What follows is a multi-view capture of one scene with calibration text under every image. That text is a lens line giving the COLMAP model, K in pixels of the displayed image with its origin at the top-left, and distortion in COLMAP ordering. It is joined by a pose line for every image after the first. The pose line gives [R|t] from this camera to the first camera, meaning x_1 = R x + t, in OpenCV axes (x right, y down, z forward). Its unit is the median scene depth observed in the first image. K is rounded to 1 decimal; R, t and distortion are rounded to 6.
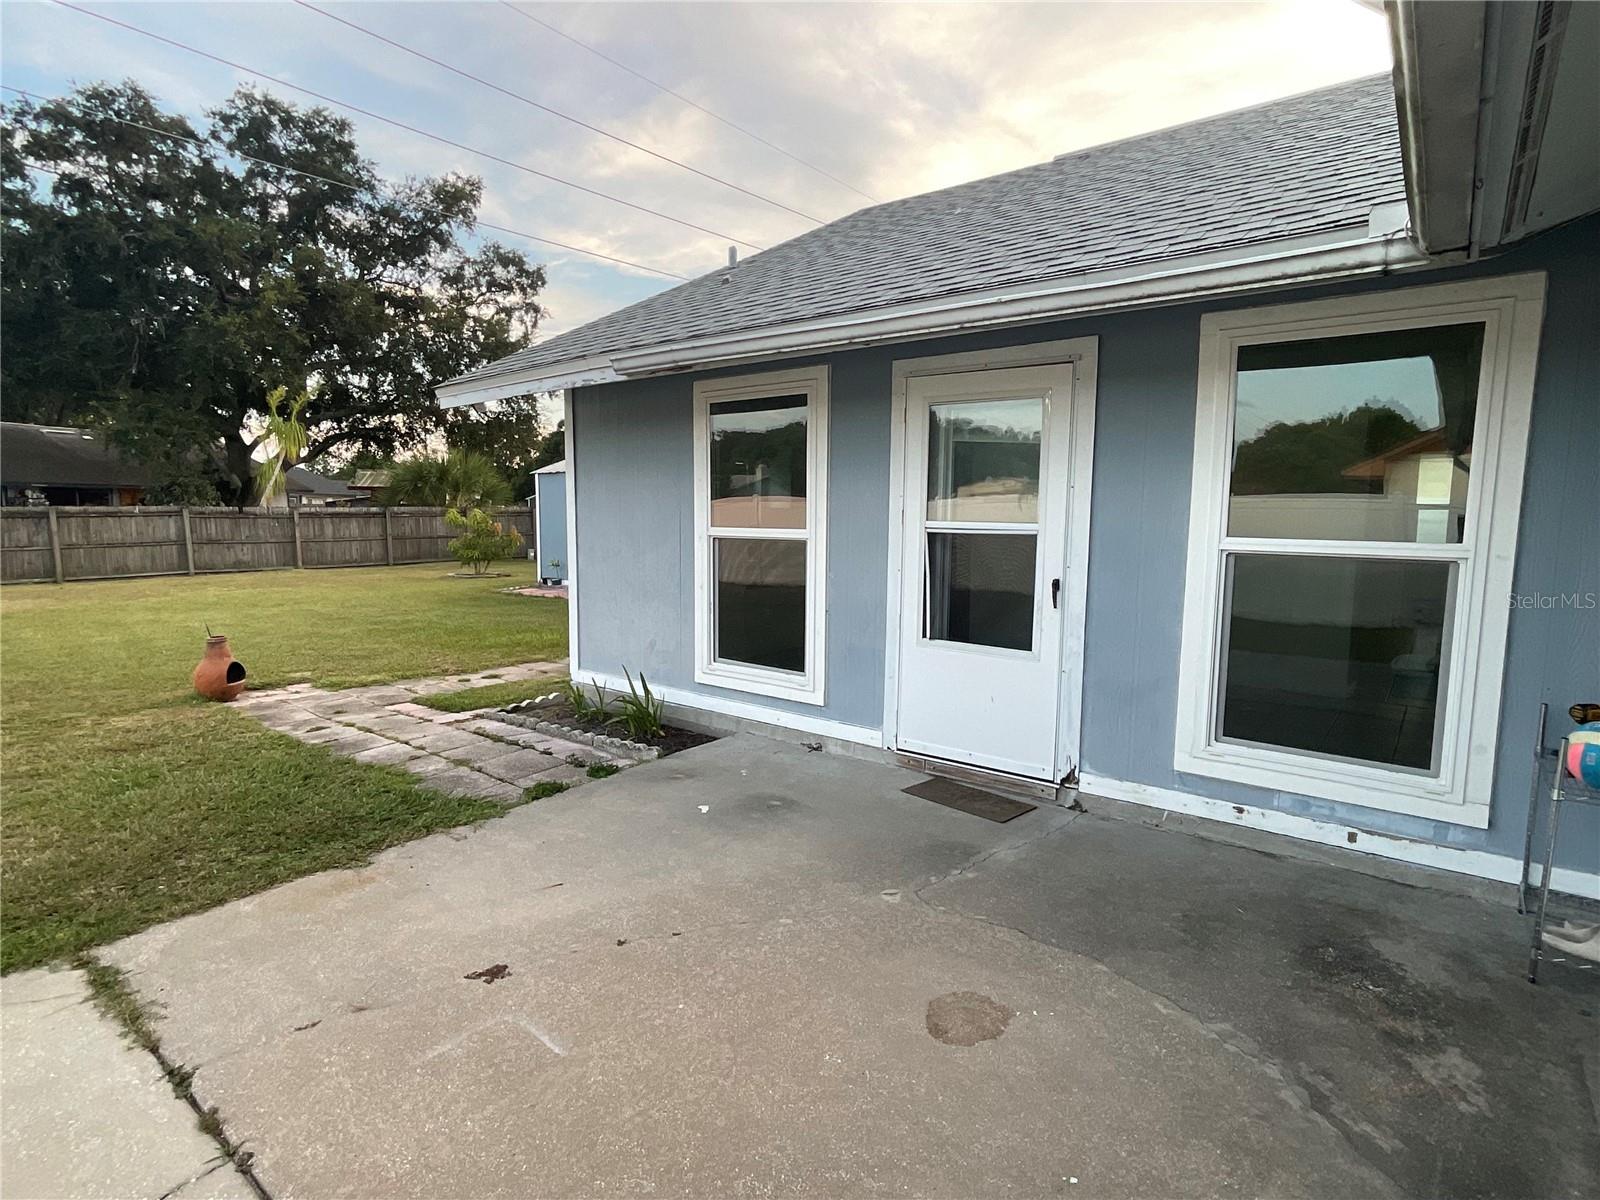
lens RADIAL K [[830.0, 0, 804.7], [0, 830.0, 605.4], [0, 0, 1]] dist [-0.003783, 0.008799]
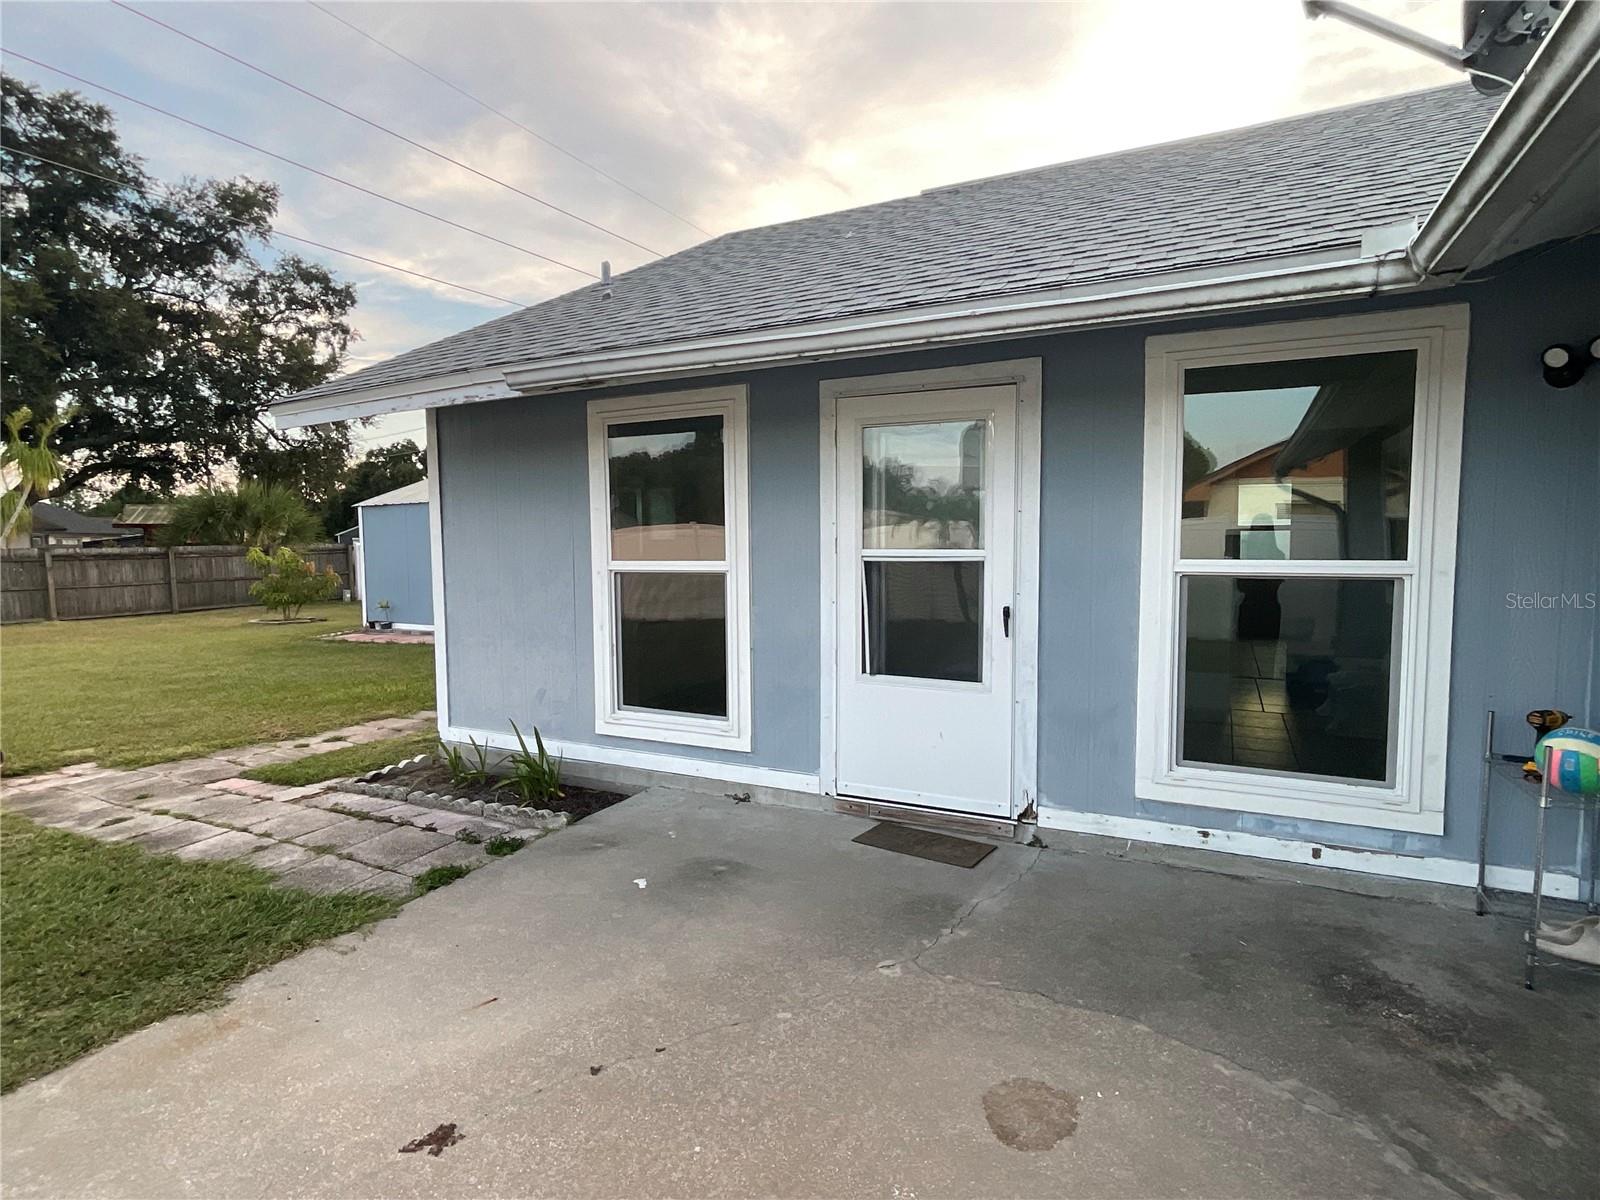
lens RADIAL K [[830.0, 0, 803.7], [0, 830.0, 604.2], [0, 0, 1]] dist [-0.003783, 0.008799]
pose [[0.980281, -0.030319, 0.195267, -0.103241], [0.038014, 0.998636, -0.035782, -0.007945], [-0.193915, 0.042499, 0.980097, 0.089626]]
